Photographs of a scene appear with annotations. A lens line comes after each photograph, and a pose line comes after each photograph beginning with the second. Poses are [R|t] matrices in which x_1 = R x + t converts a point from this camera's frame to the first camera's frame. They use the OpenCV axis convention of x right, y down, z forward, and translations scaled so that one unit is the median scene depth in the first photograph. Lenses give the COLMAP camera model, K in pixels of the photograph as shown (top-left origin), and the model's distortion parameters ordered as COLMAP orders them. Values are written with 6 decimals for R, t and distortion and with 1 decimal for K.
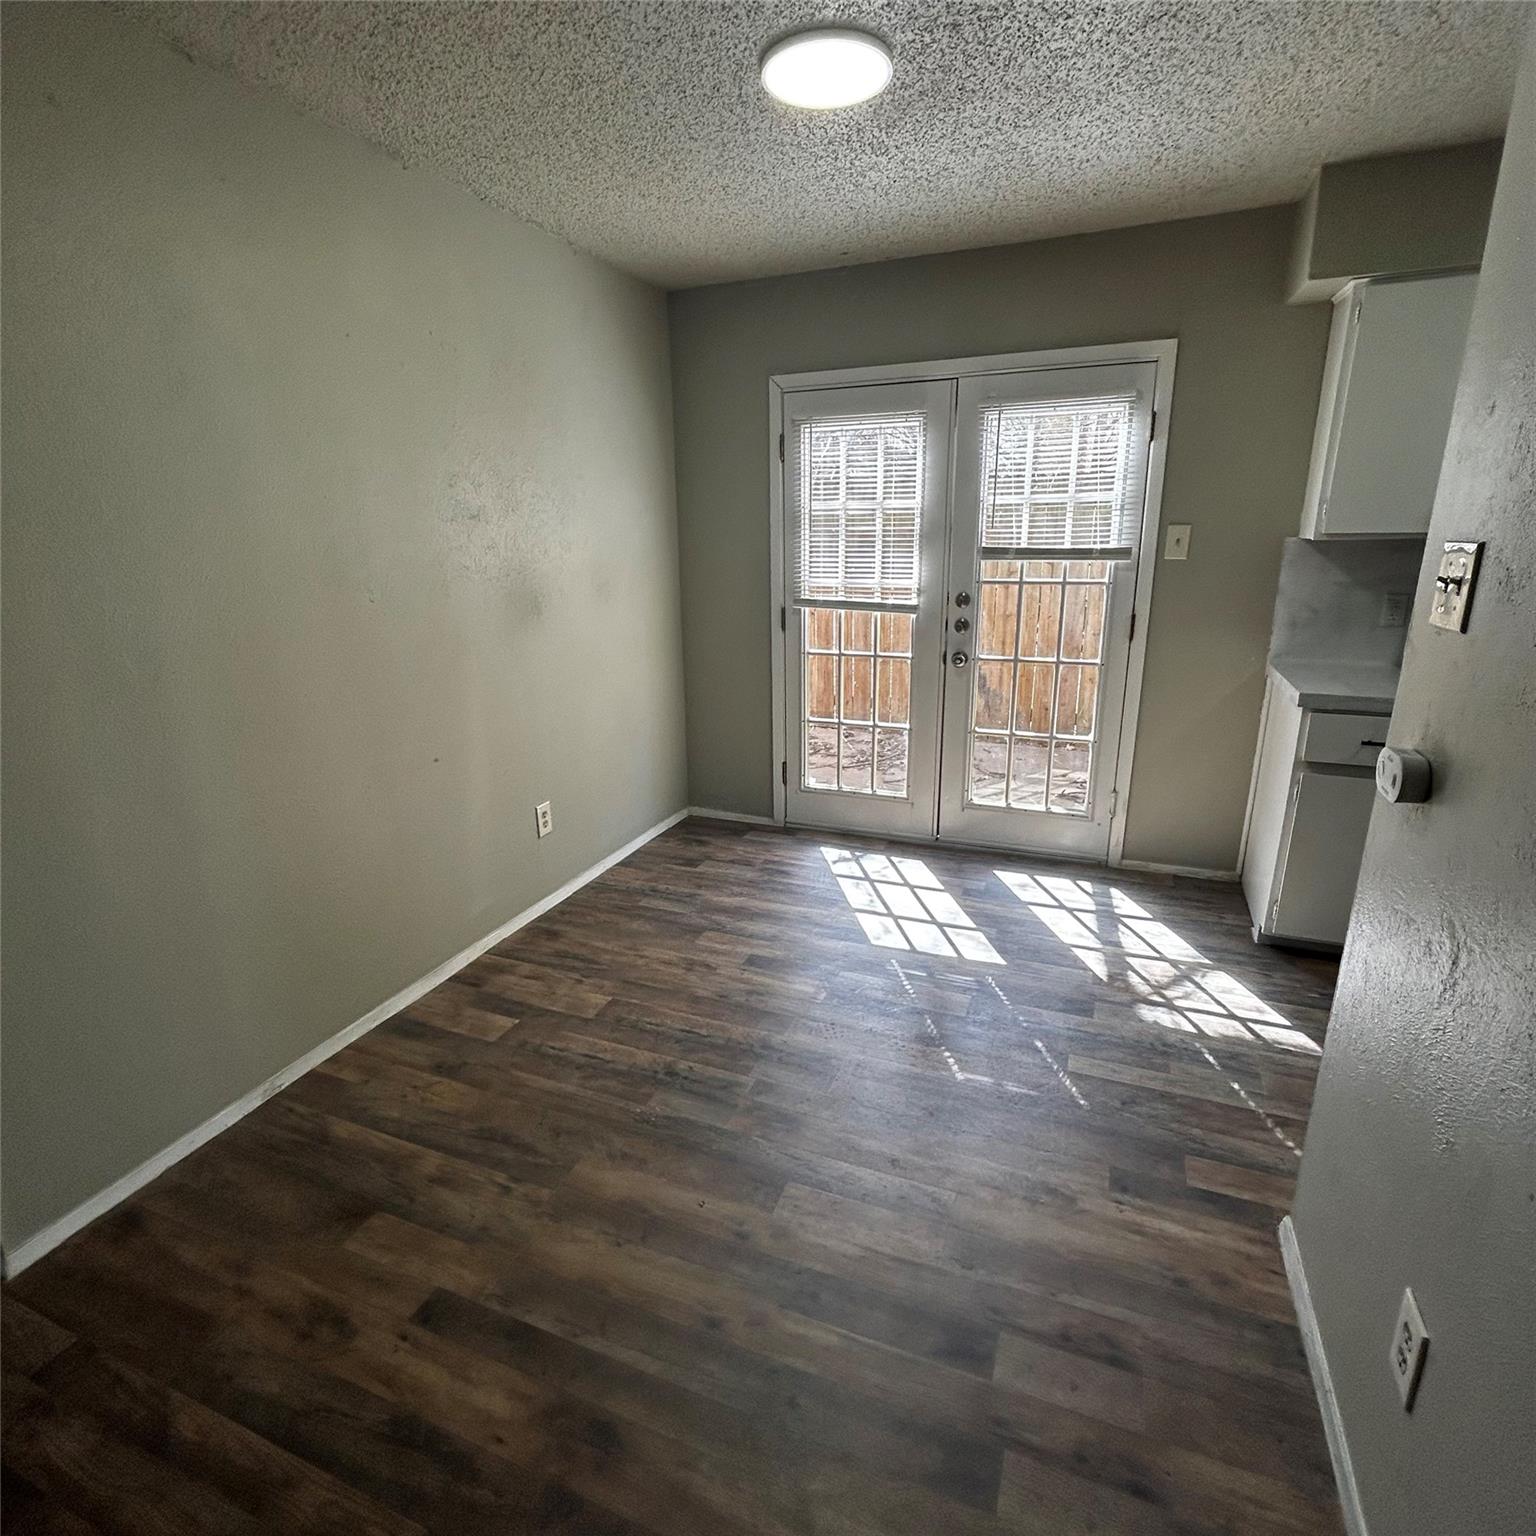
lens RADIAL K [[827.9, 0, 769.8], [0, 827.9, 761.0], [0, 0, 1]] dist [-0.003776, 0.003025]
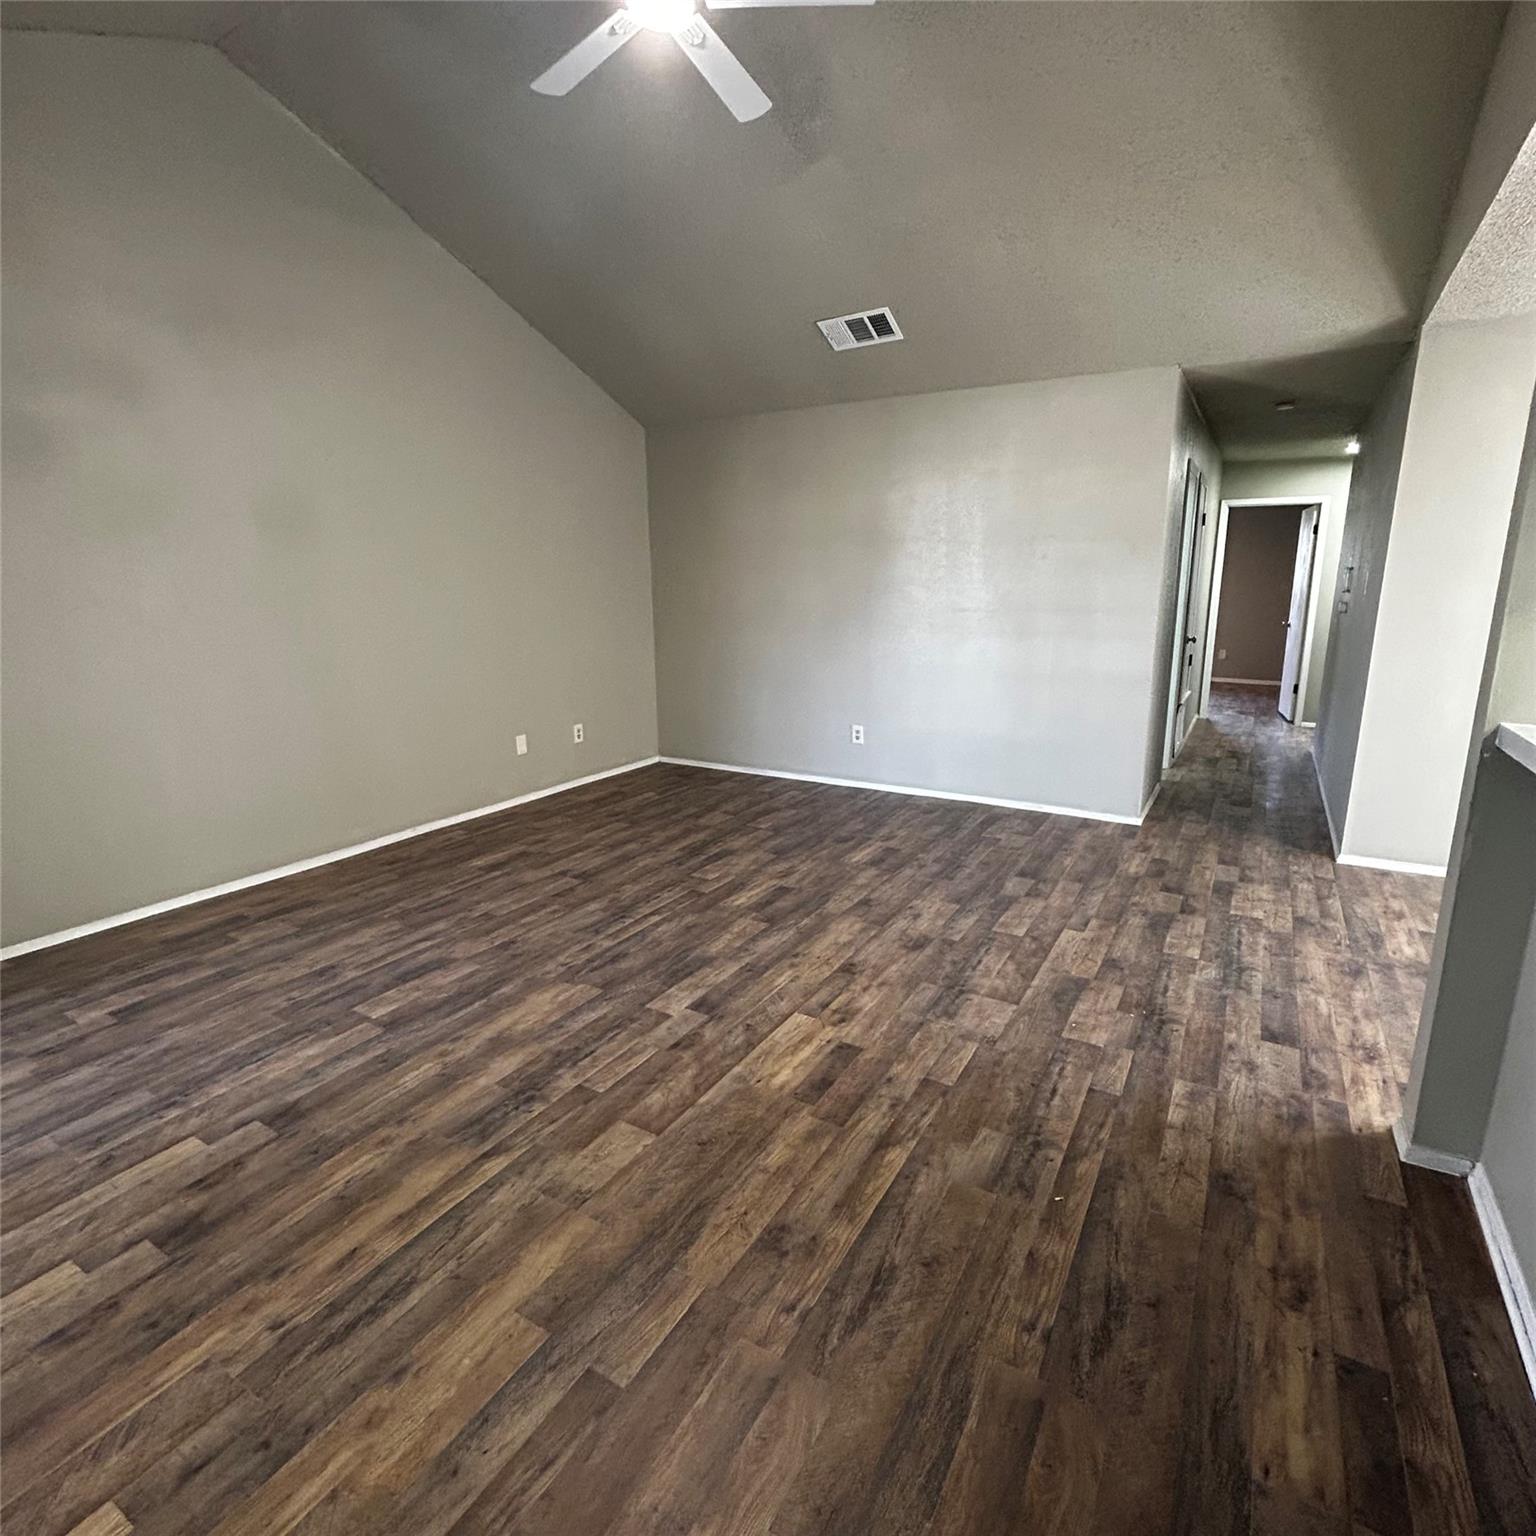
lens RADIAL K [[827.9, 0, 769.8], [0, 827.9, 761.0], [0, 0, 1]] dist [-0.003776, 0.003025]
pose [[-0.143696, 0.225432, -0.963604, 0.816179], [-0.263284, 0.929909, 0.256811, 0.078726], [0.953957, 0.290604, -0.074271, -0.258881]]
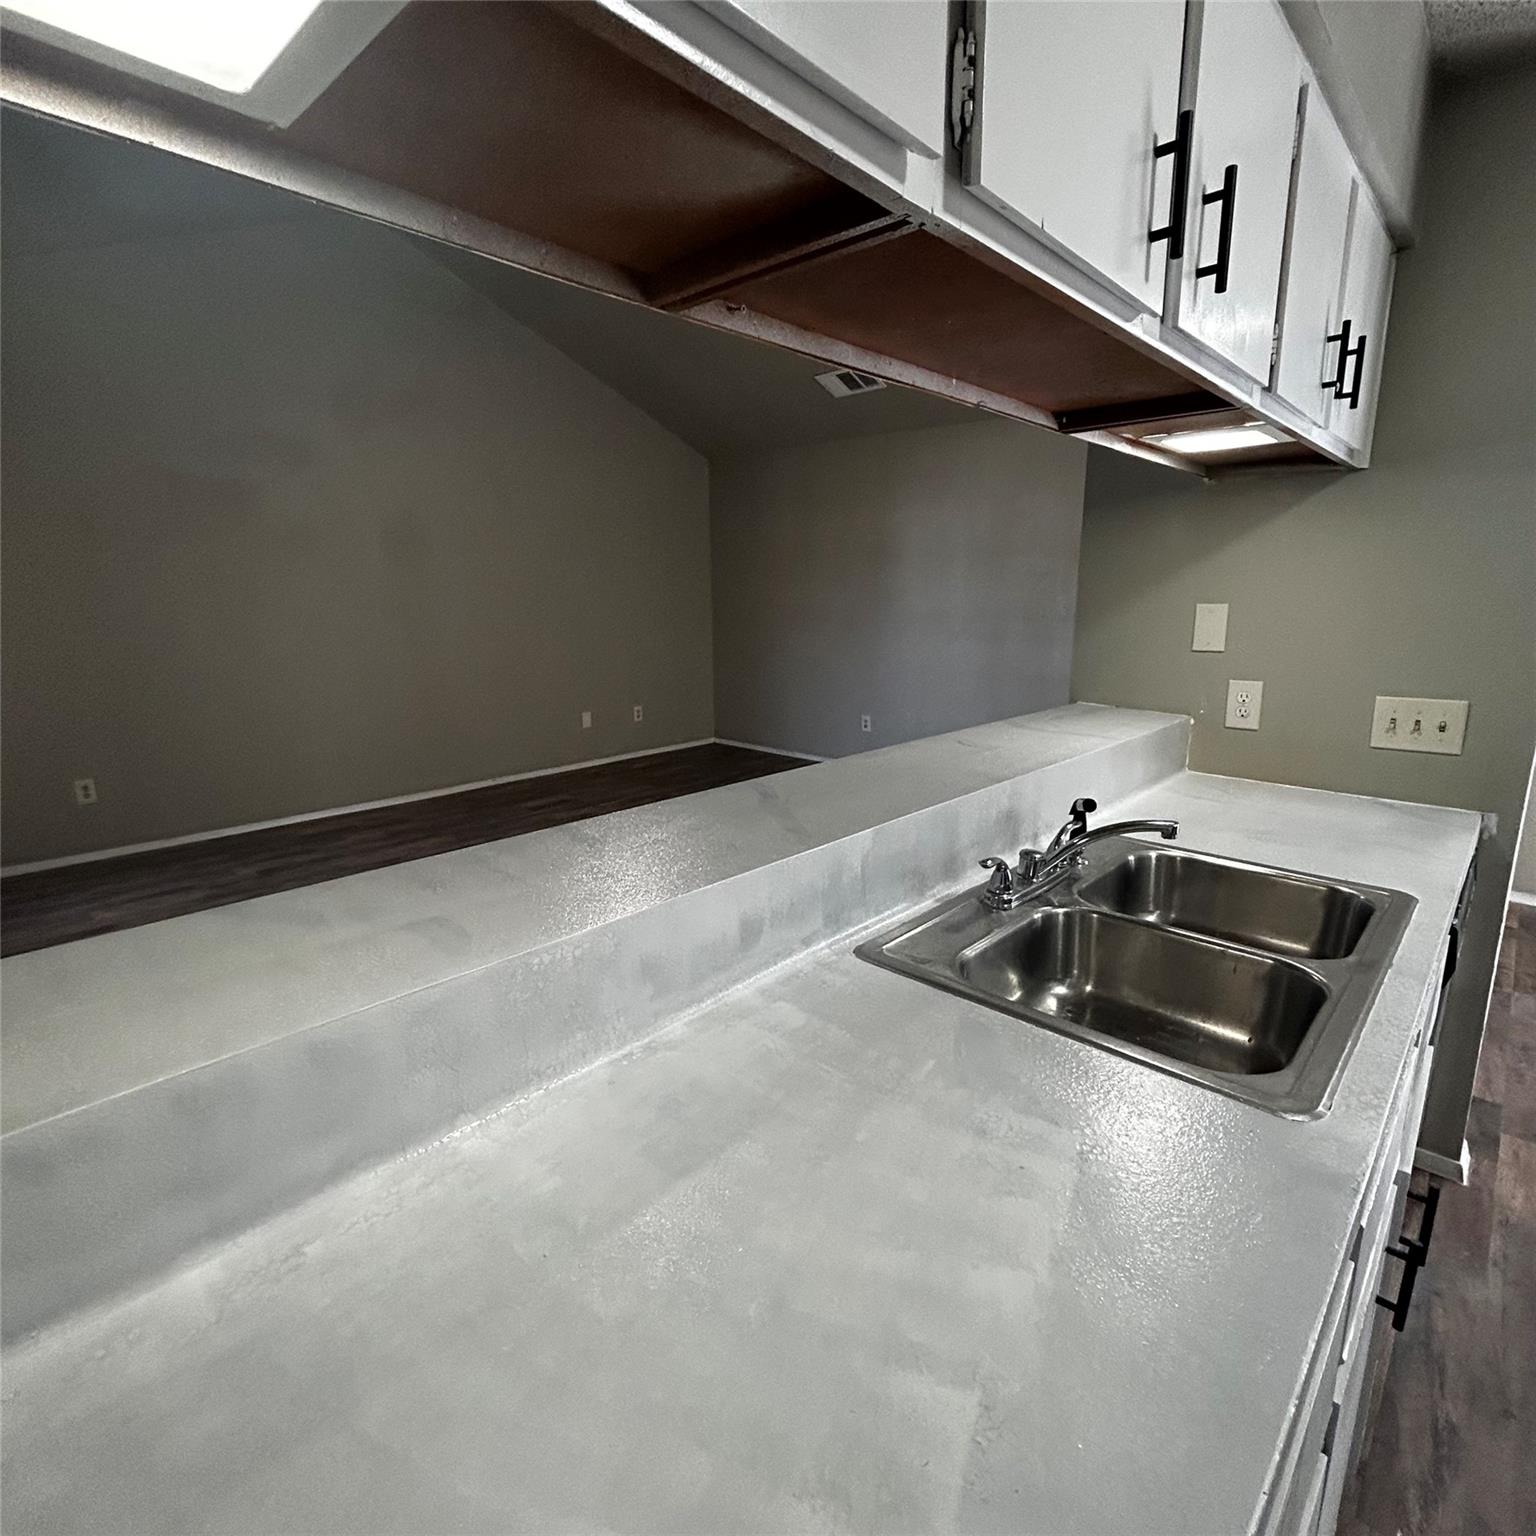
lens RADIAL K [[827.9, 0, 769.8], [0, 827.9, 761.0], [0, 0, 1]] dist [-0.003776, 0.003025]
pose [[-0.346666, 0.209234, -0.914354, 1.018604], [-0.252510, 0.917999, 0.305804, -0.039613], [0.903361, 0.336896, -0.265406, 0.108756]]
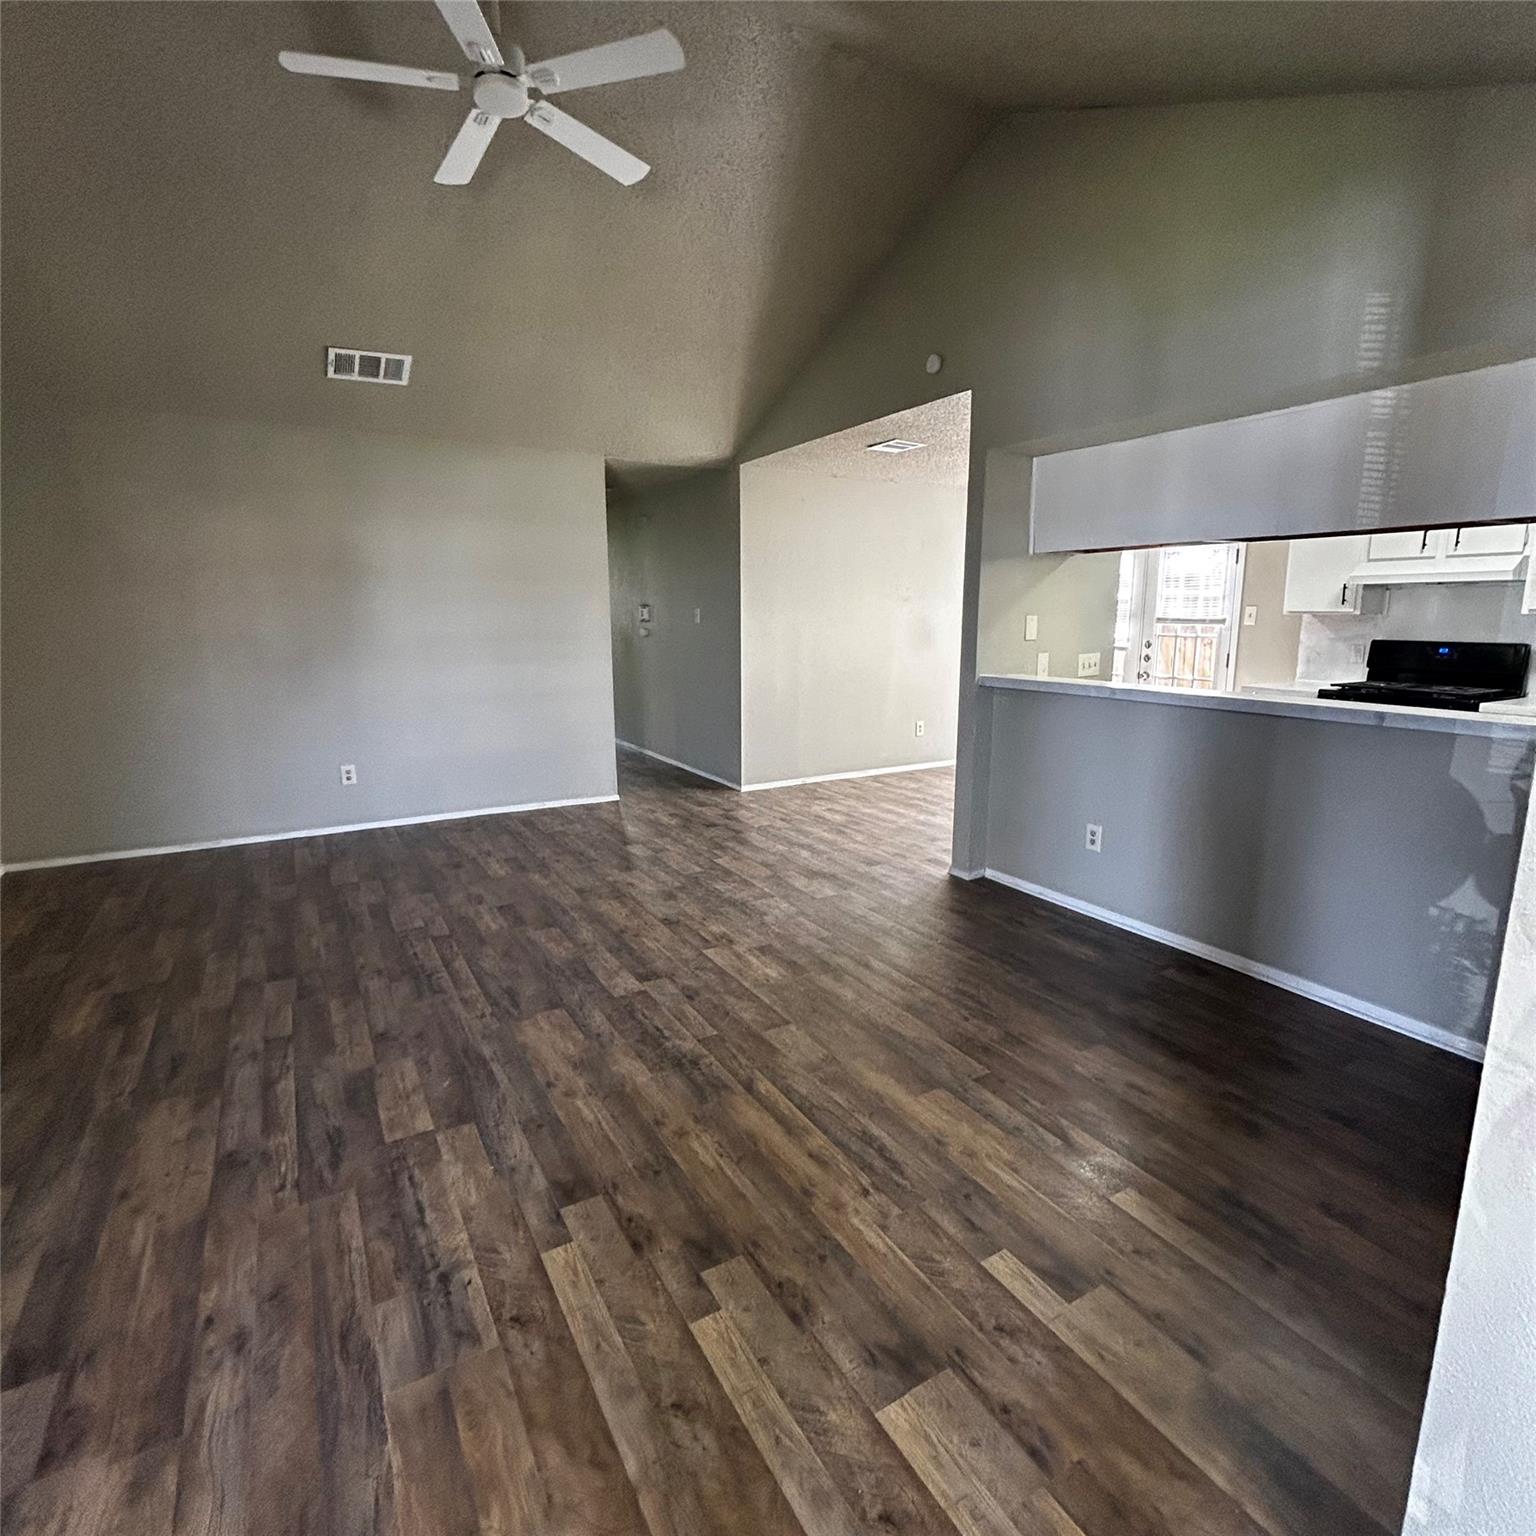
lens RADIAL K [[827.9, 0, 769.8], [0, 827.9, 761.0], [0, 0, 1]] dist [-0.003776, 0.003025]
pose [[0.794728, 0.123793, -0.594208, 0.740724], [-0.176466, 0.983817, -0.031056, 0.292352], [0.580747, 0.129538, 0.803712, -1.033522]]
